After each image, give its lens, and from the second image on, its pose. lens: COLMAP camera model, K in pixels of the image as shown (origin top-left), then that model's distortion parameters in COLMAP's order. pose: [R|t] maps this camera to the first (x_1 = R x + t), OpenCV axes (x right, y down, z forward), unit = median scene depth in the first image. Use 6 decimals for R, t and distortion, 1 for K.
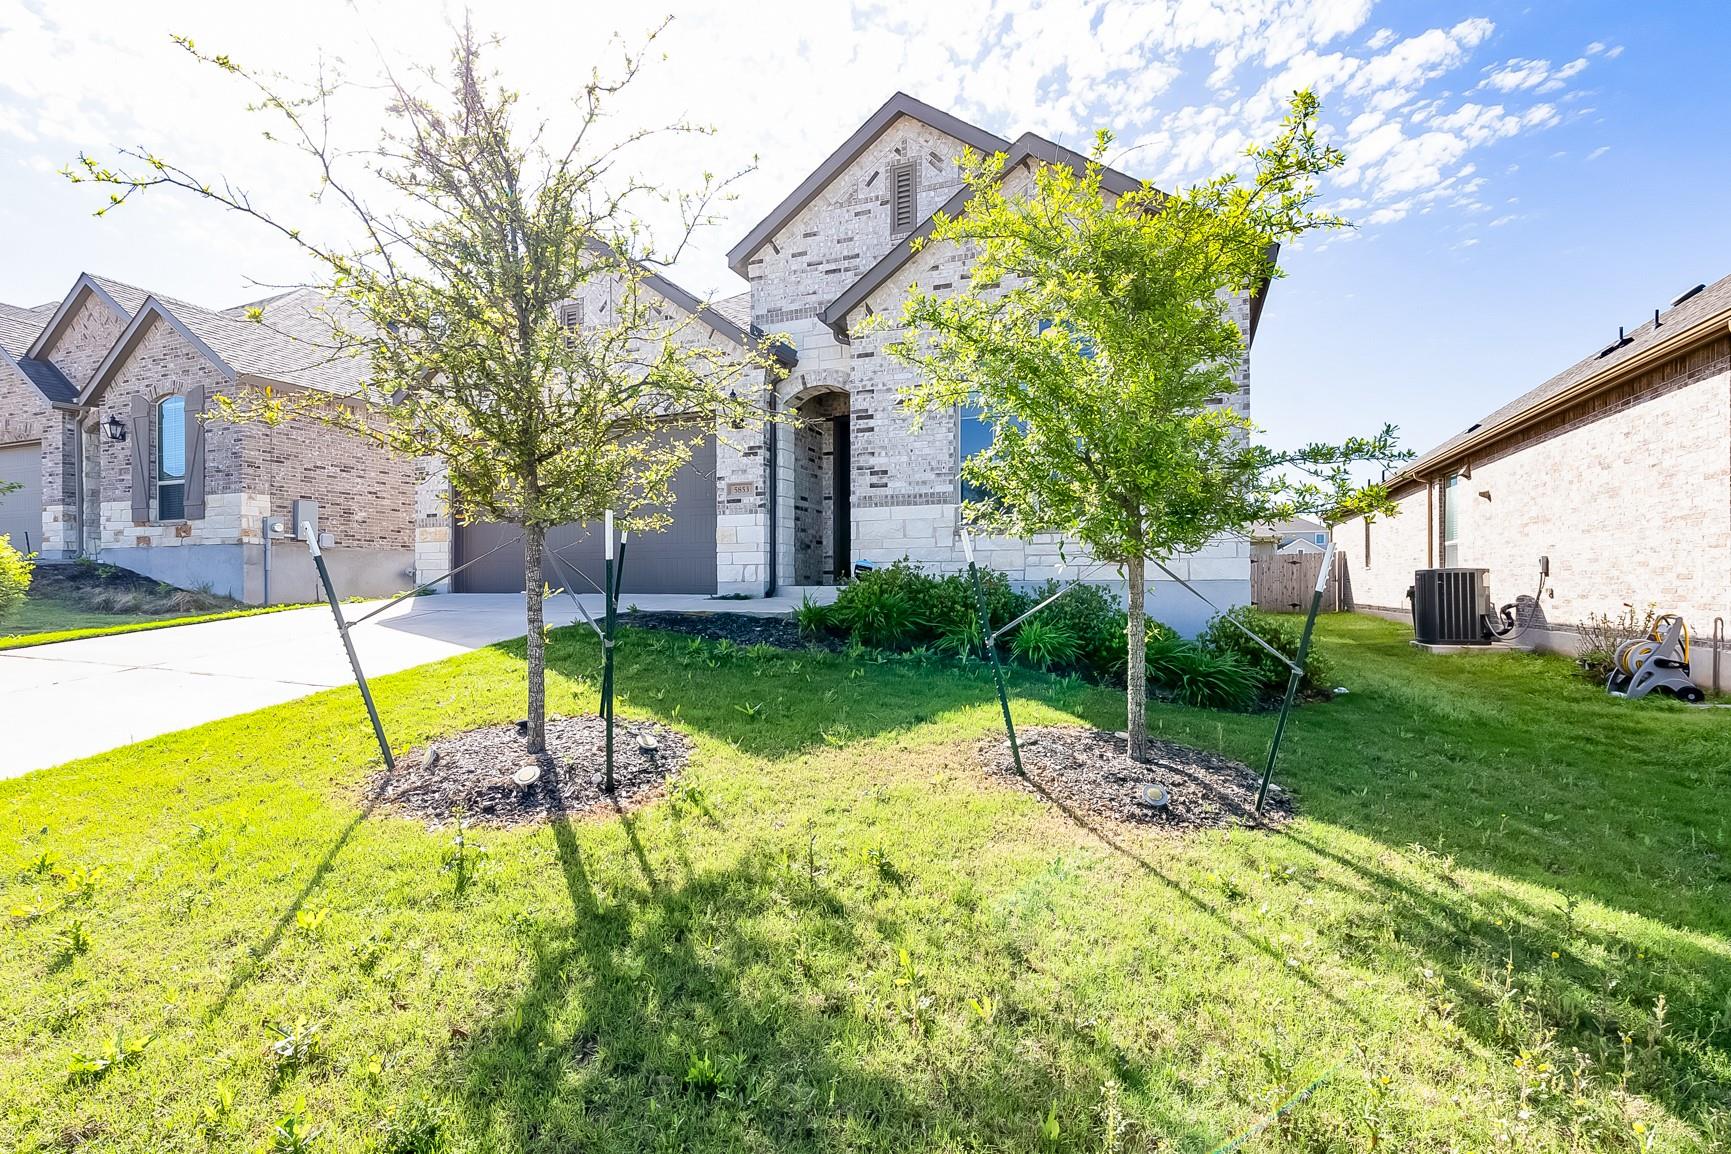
lens RADIAL K [[794.6, 0, 812.1], [0, 794.6, 580.9], [0, 0, 1]] dist [-0.001747, -0.000093]
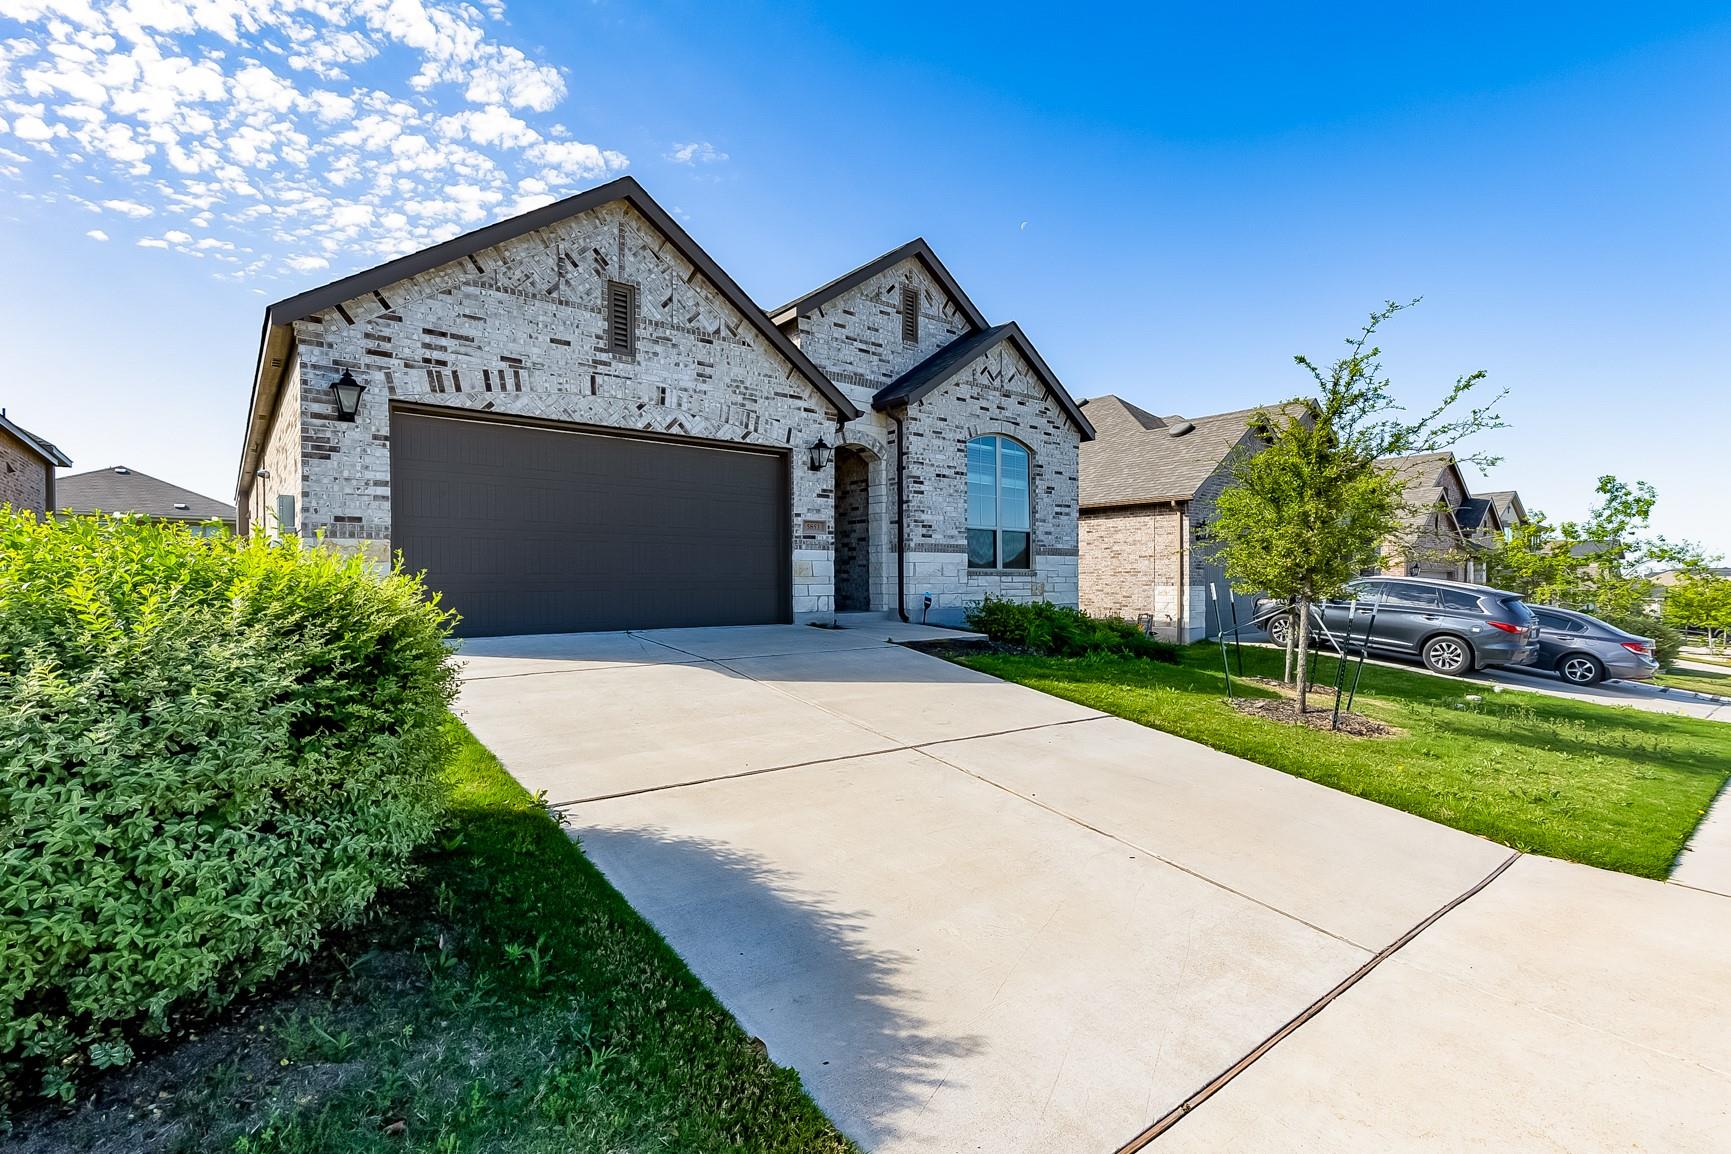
lens RADIAL K [[794.6, 0, 812.1], [0, 794.6, 580.9], [0, 0, 1]] dist [-0.001747, -0.000093]
pose [[0.480556, -0.006763, 0.876938, -1.059018], [-0.003657, 0.999946, 0.009716, -0.052024], [-0.876957, -0.007876, 0.480505, 0.482162]]
